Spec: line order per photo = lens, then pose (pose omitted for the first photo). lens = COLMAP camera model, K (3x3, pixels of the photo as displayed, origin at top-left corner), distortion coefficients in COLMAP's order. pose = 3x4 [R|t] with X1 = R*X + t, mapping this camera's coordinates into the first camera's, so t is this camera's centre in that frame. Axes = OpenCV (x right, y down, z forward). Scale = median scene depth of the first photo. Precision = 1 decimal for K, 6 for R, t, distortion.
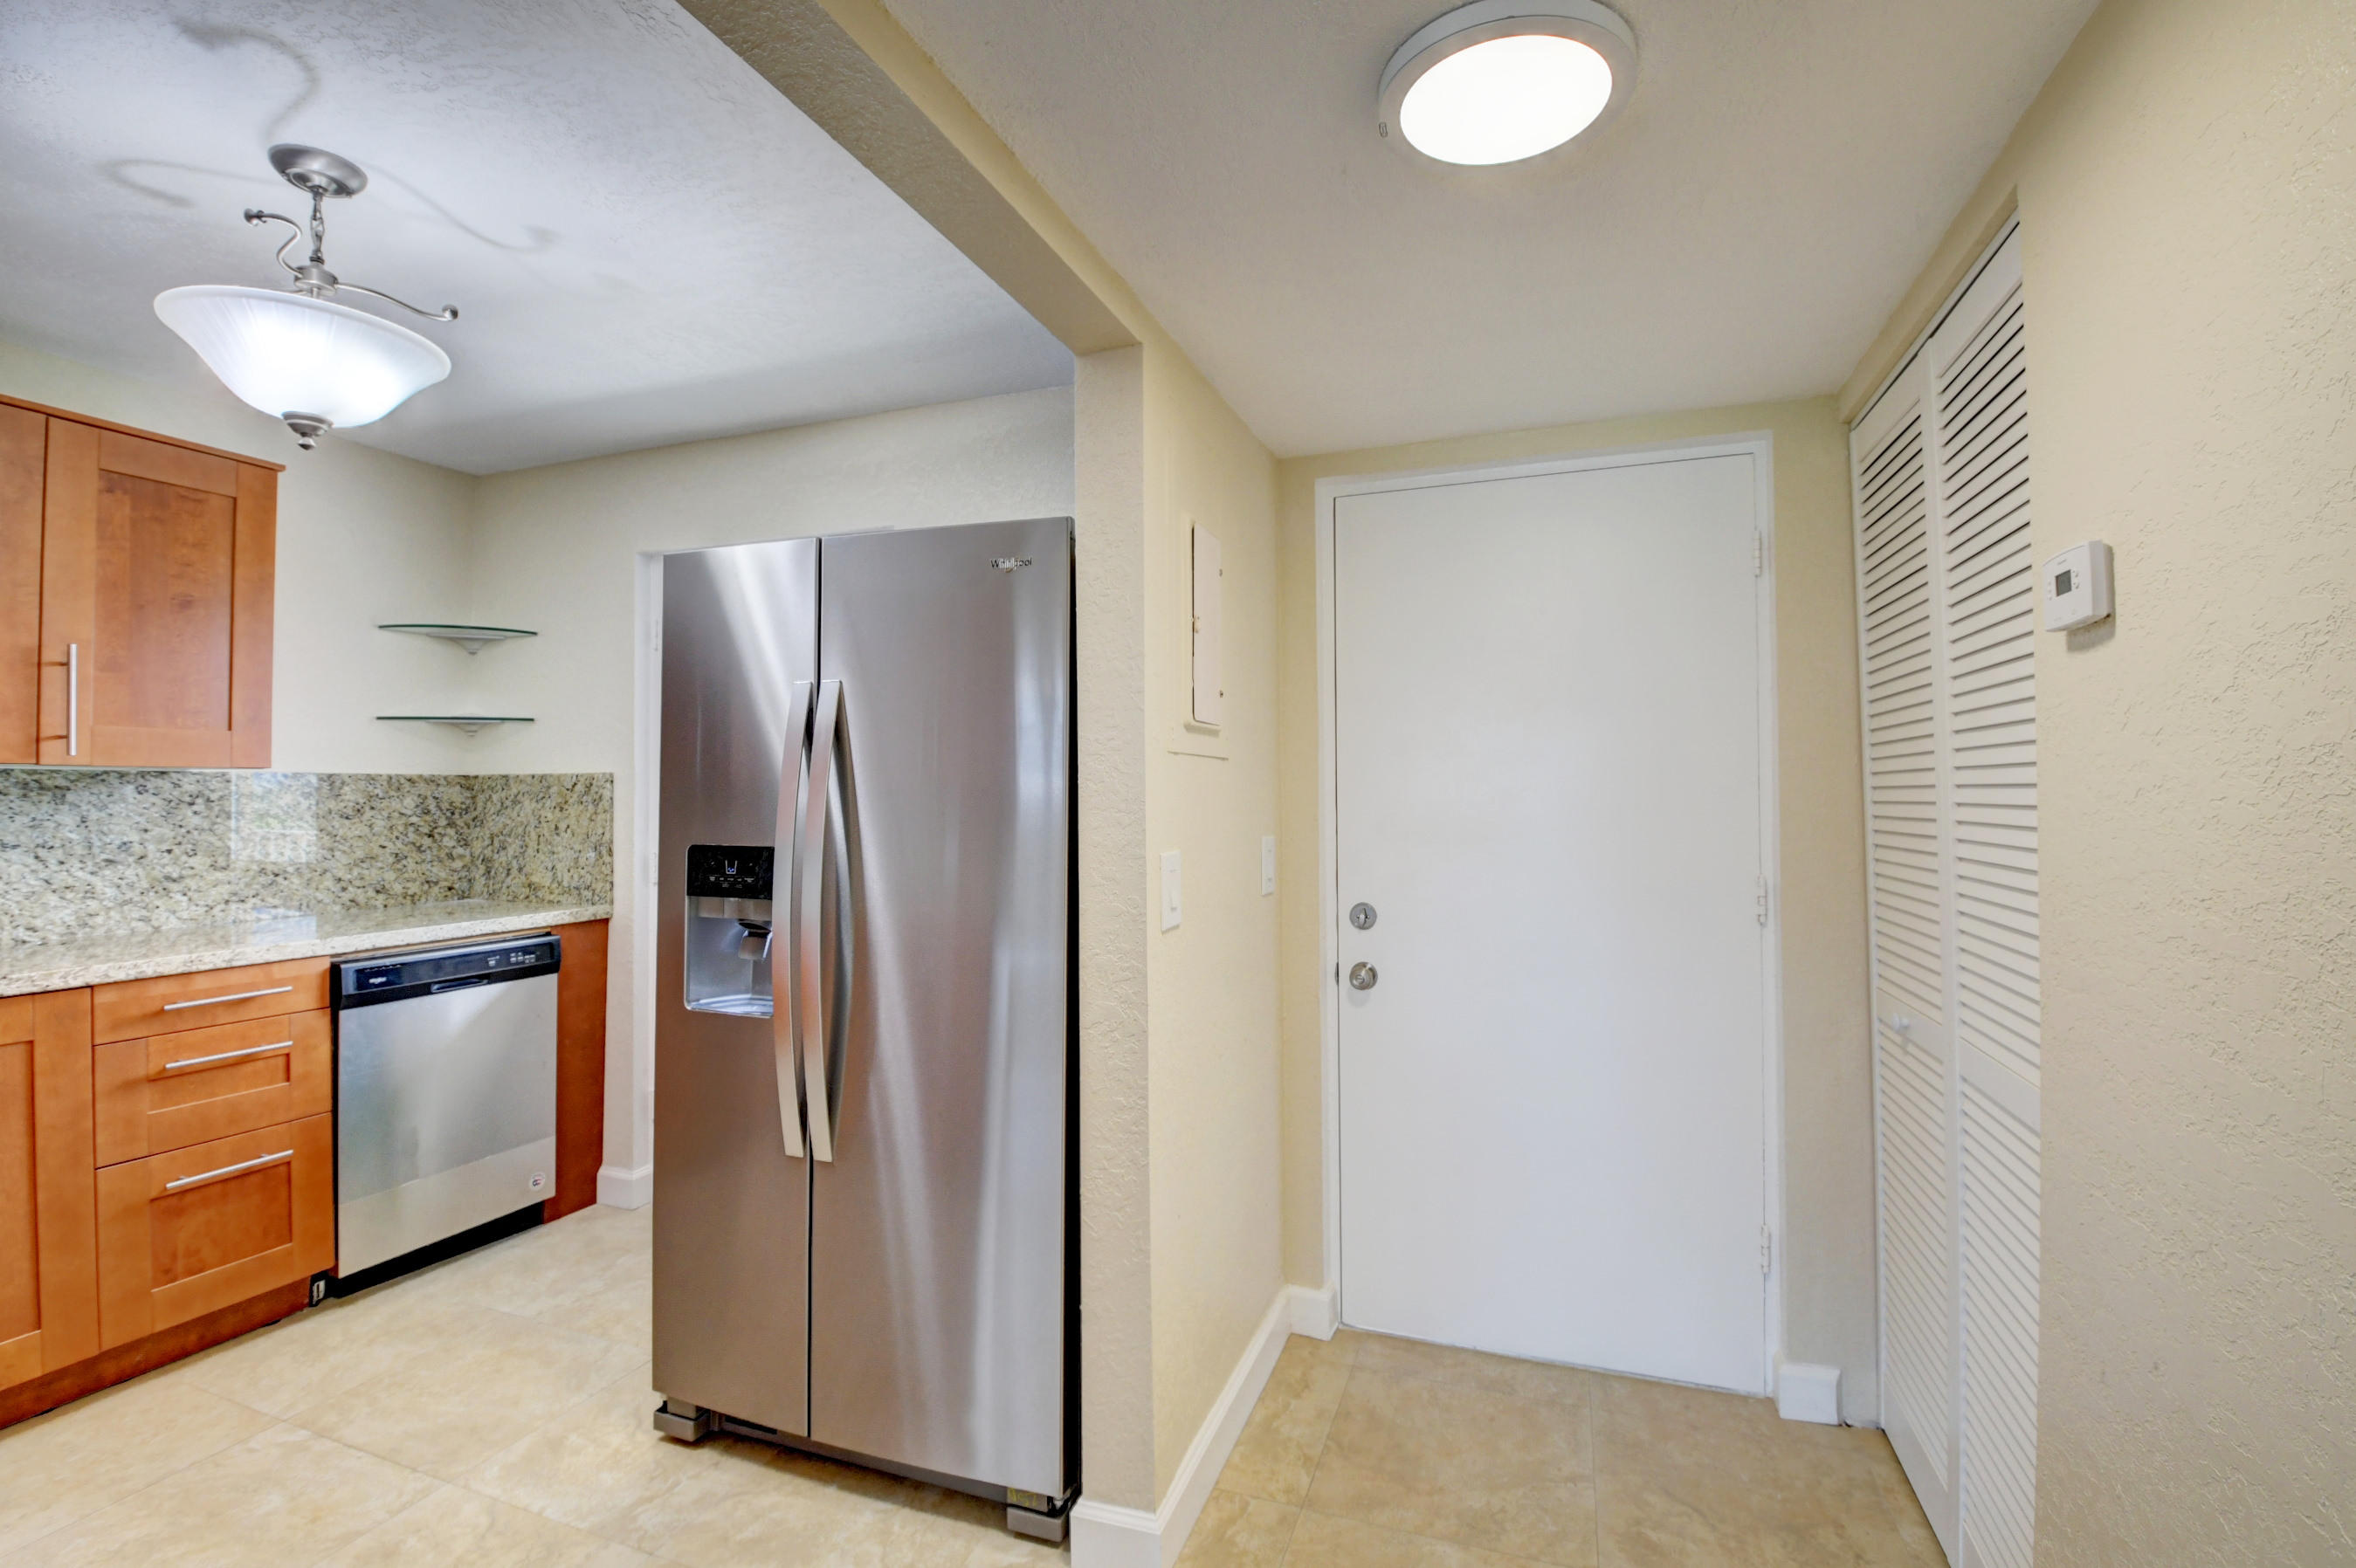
lens RADIAL K [[1042.6, 0, 1179.6], [0, 1042.6, 774.6], [0, 0, 1]] dist [-0.006980, -0.011476]
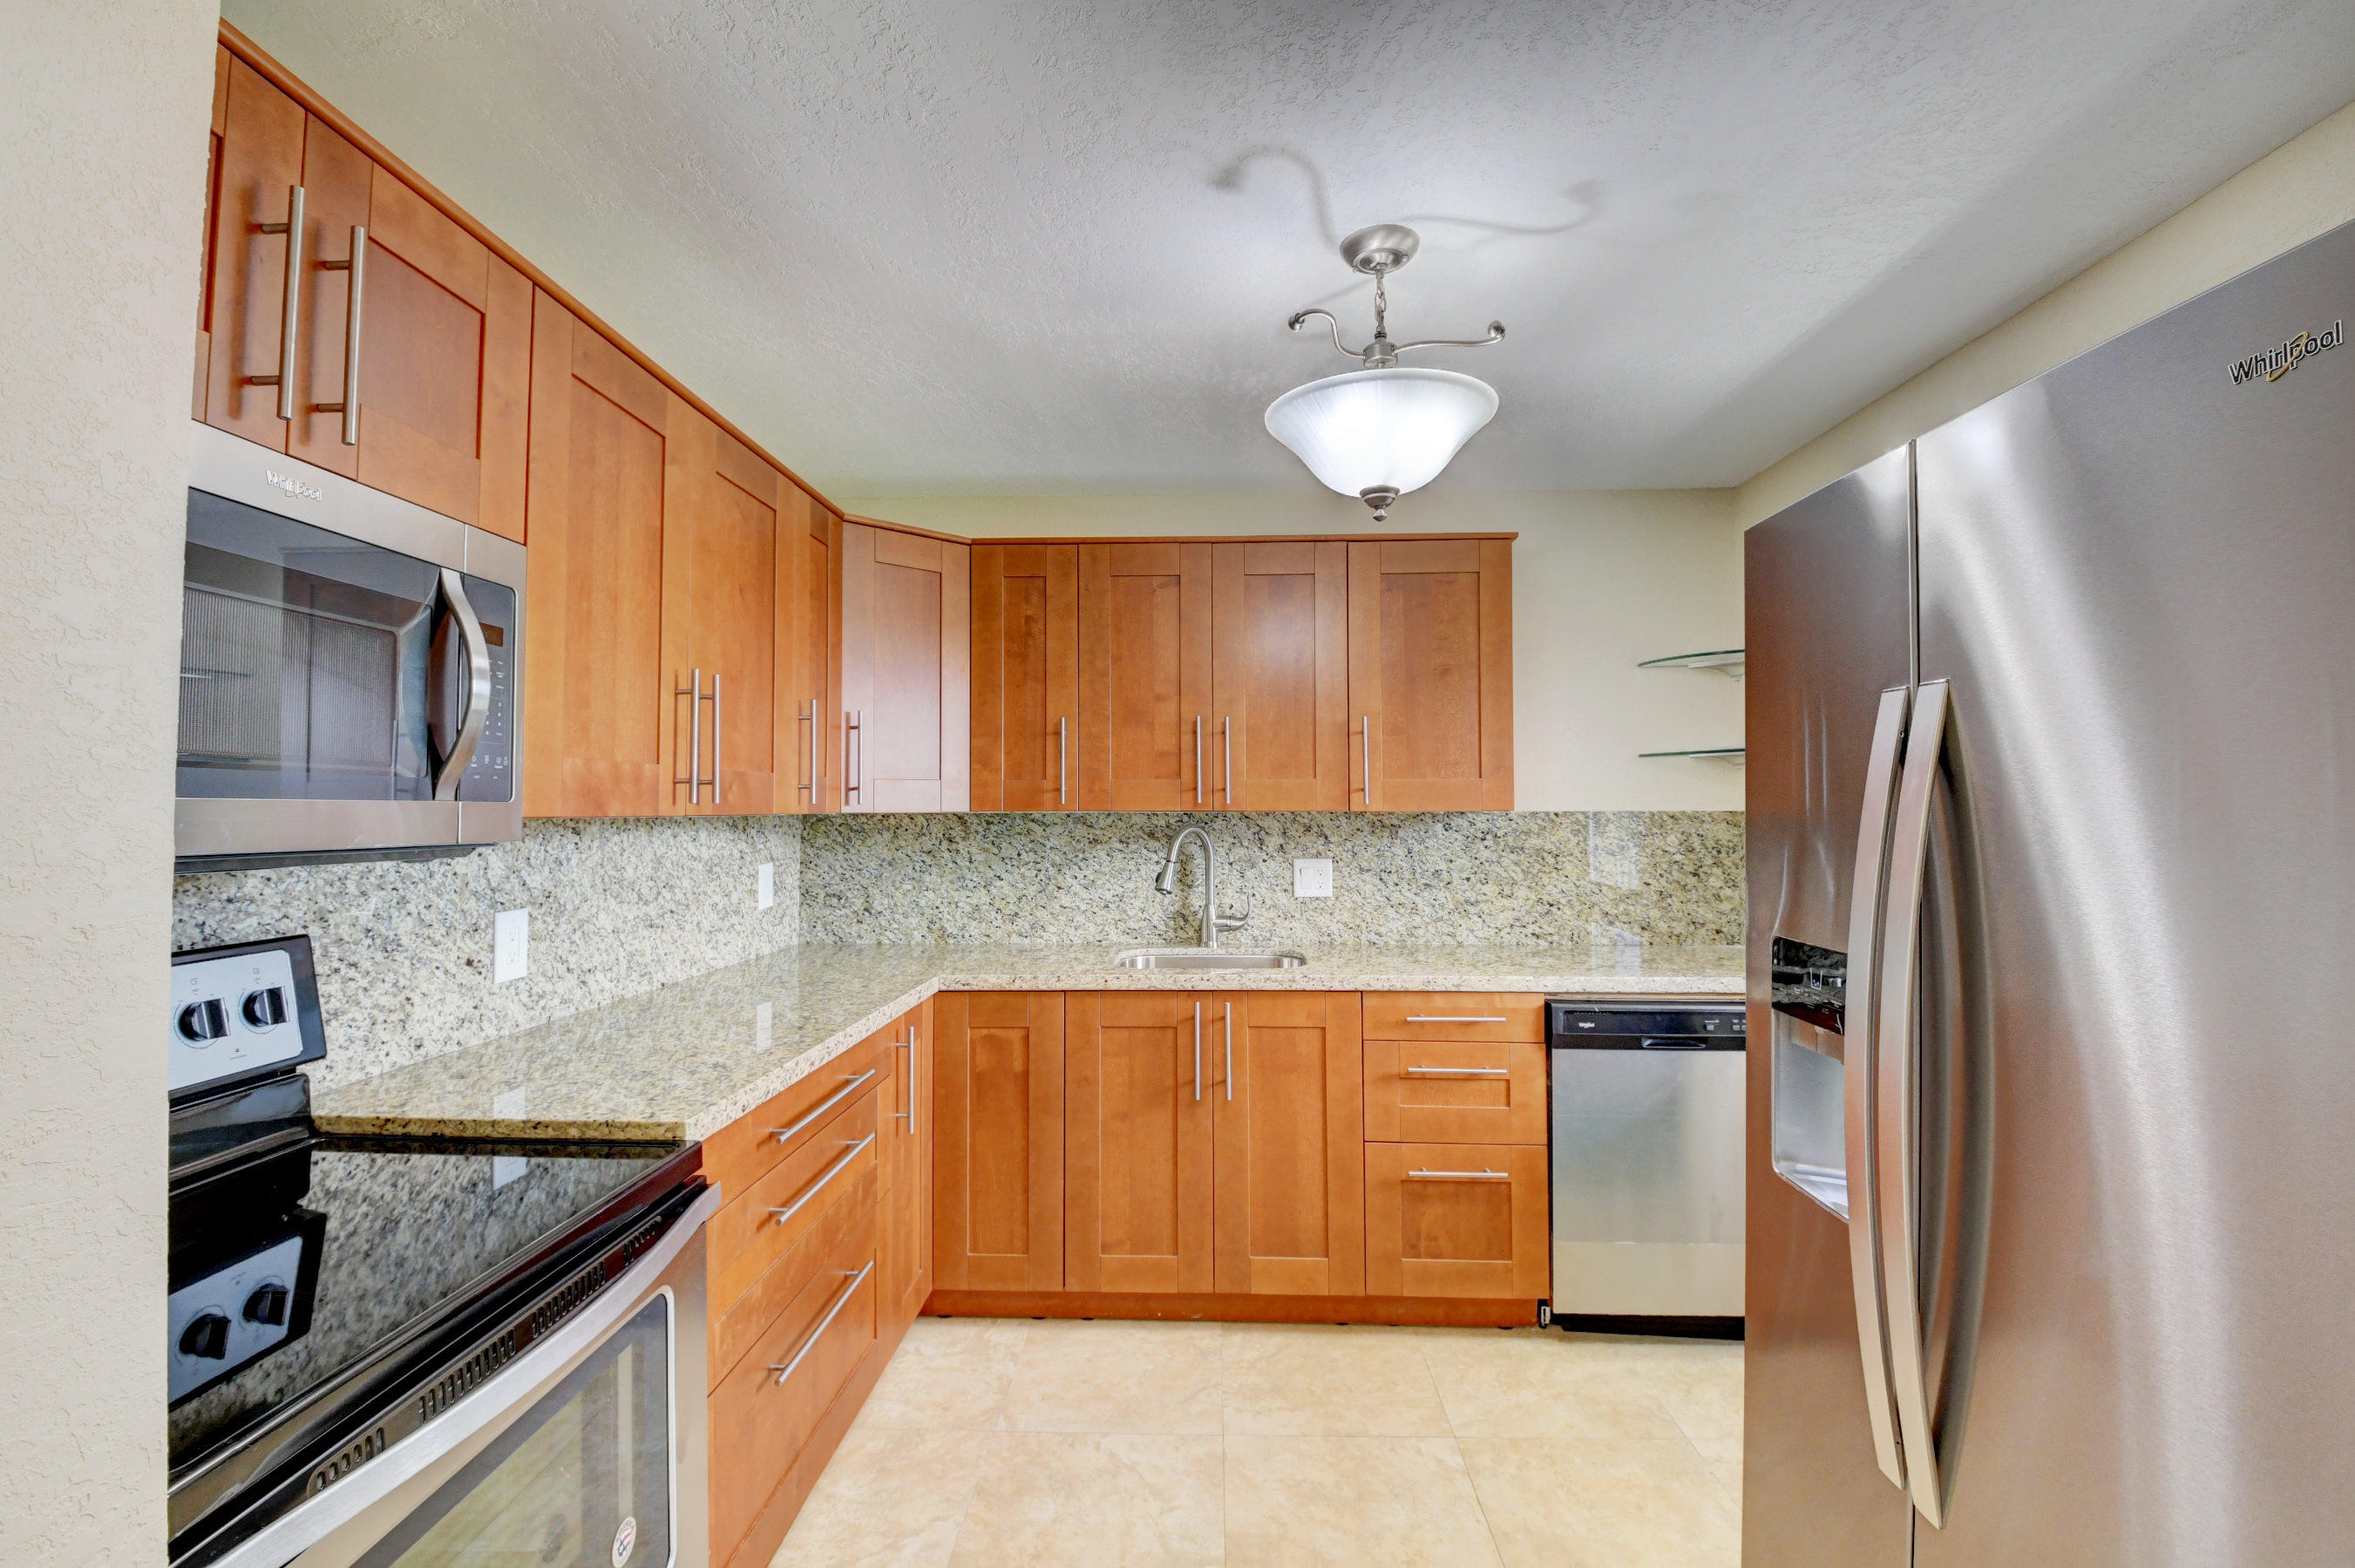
lens RADIAL K [[1042.3, 0, 1185.9], [0, 1042.3, 772.1], [0, 0, 1]] dist [-0.006980, -0.011476]
pose [[0.318579, -0.028223, -0.947476, 0.058992], [0.015273, 0.999580, -0.024640, -0.026897], [0.947773, -0.006621, 0.318876, 0.343325]]
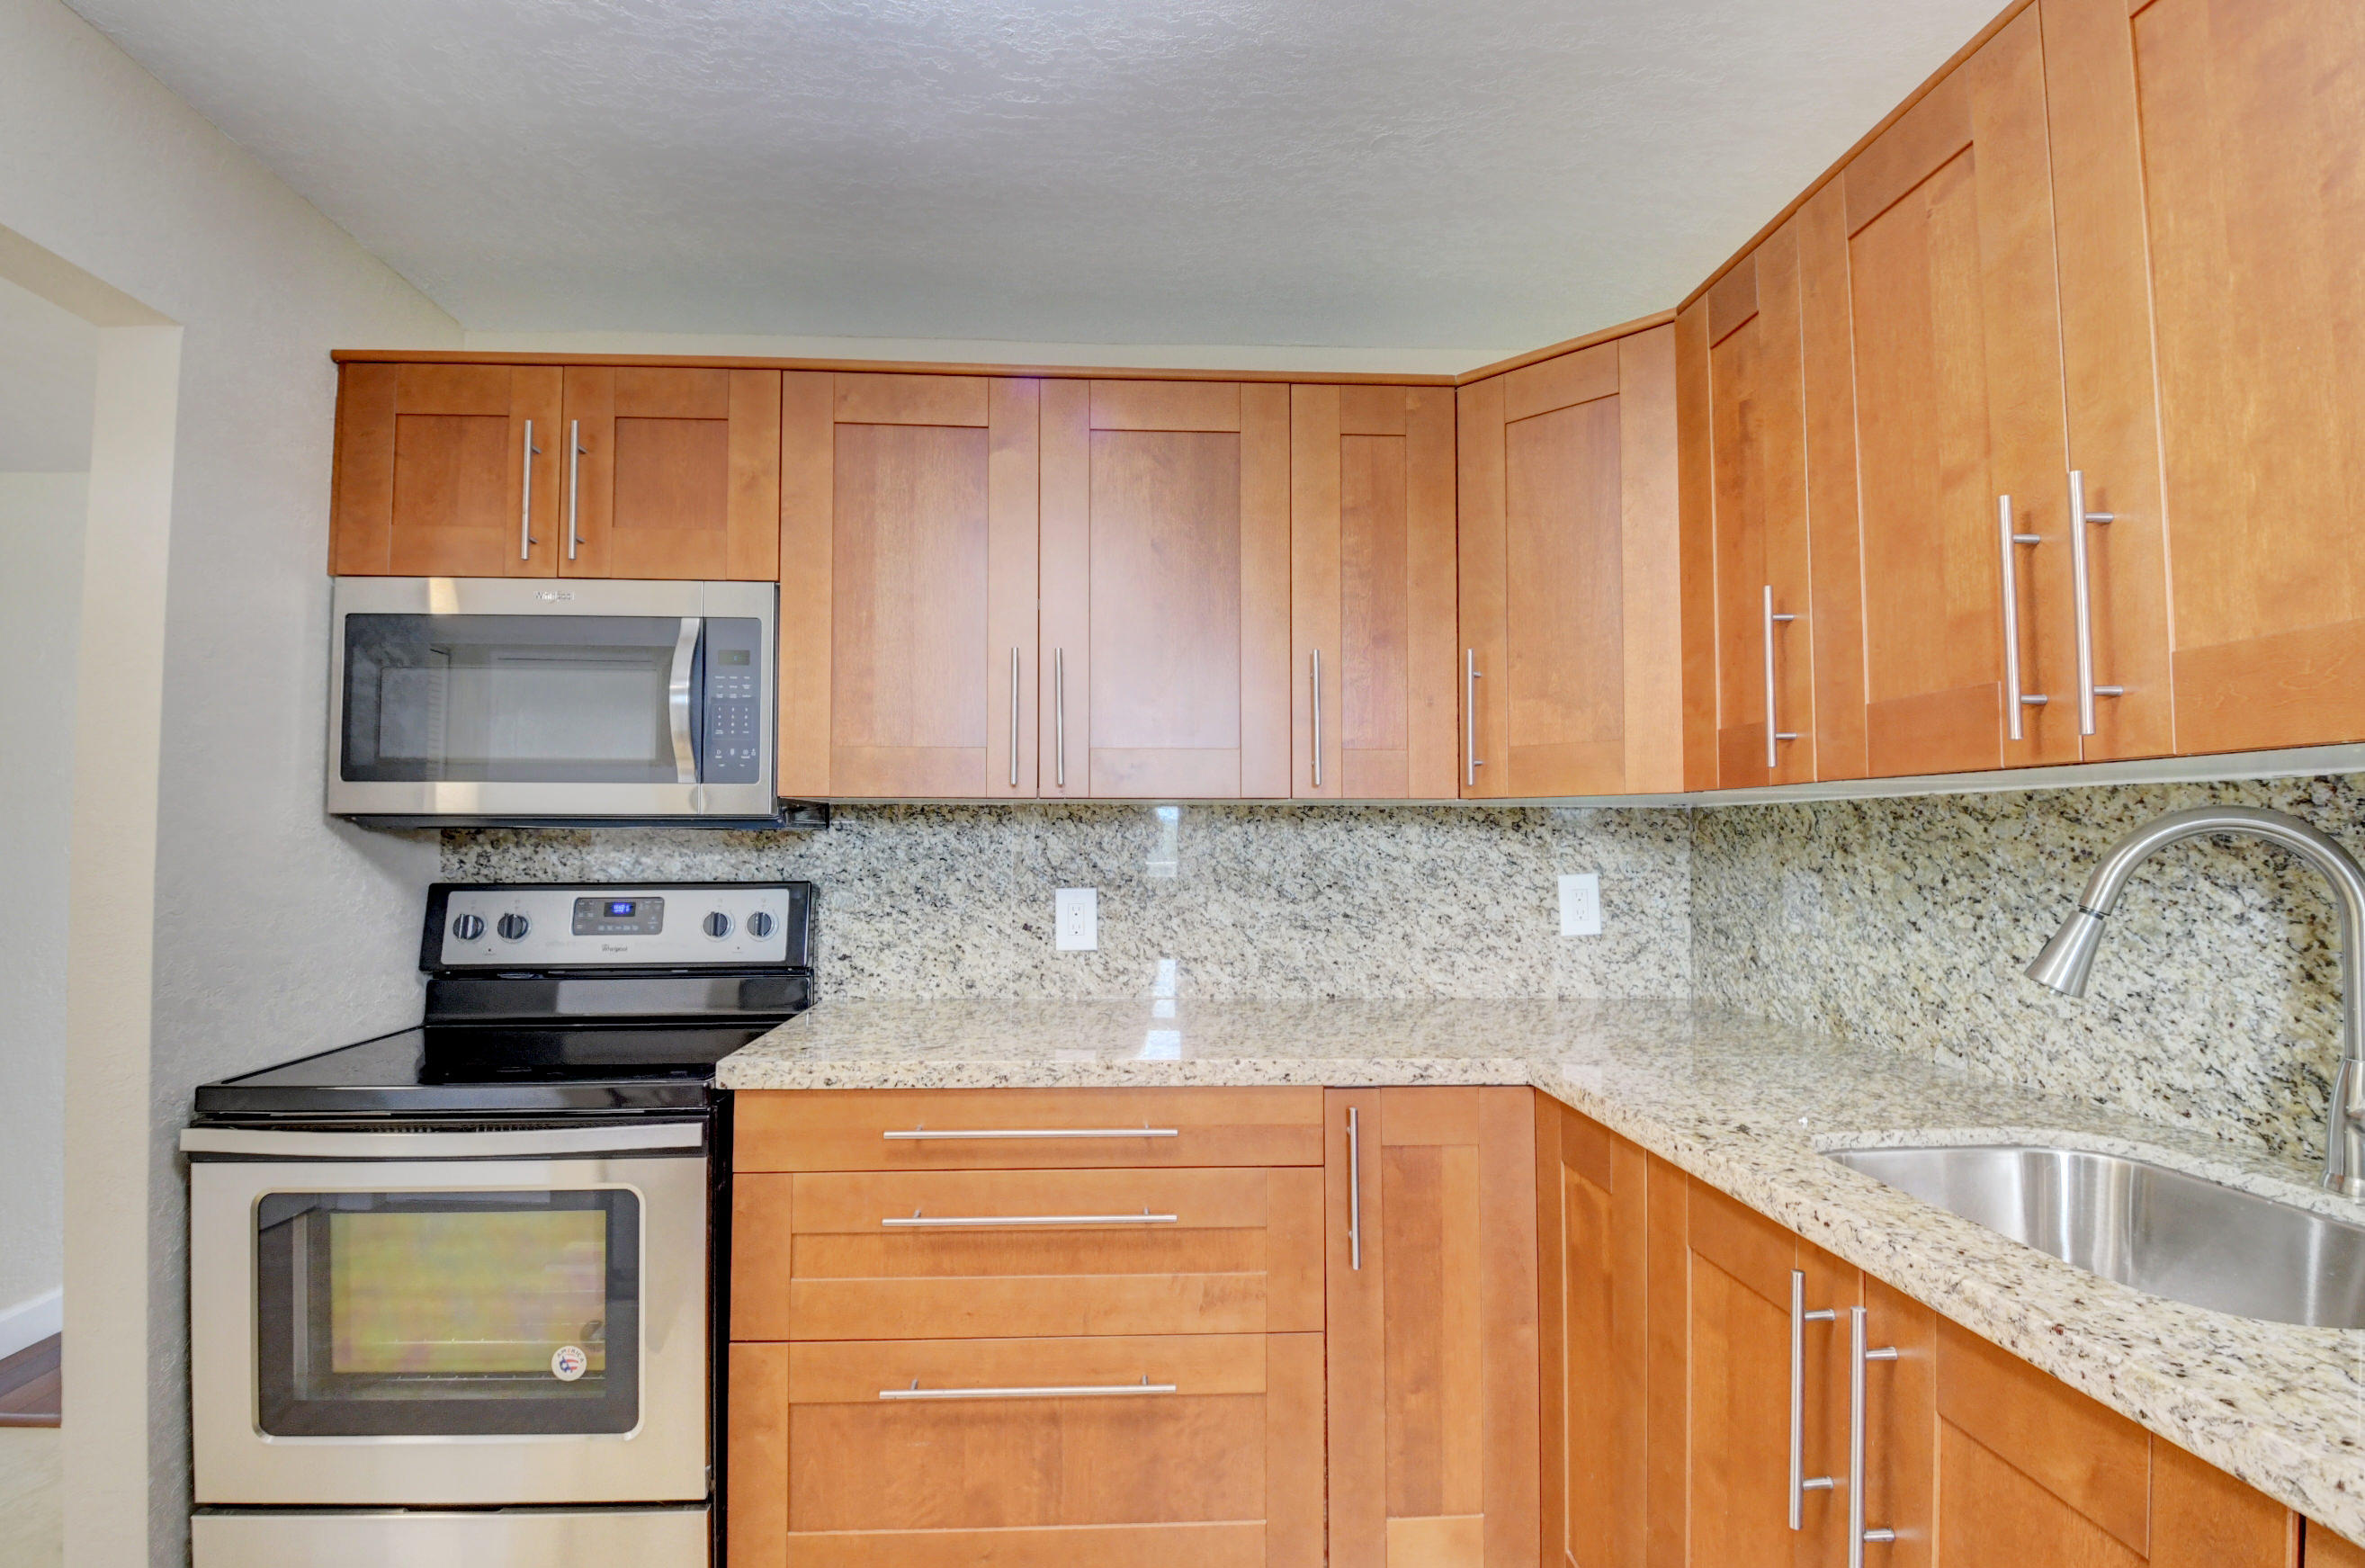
lens RADIAL K [[1046.7, 0, 1126.8], [0, 1046.7, 801.8], [0, 0, 1]] dist [-0.006980, -0.011476]
pose [[-0.920949, -0.011001, -0.389528, -0.570749], [0.007415, 0.998926, -0.045740, 0.020144], [0.389613, -0.045013, -0.919878, 0.973160]]
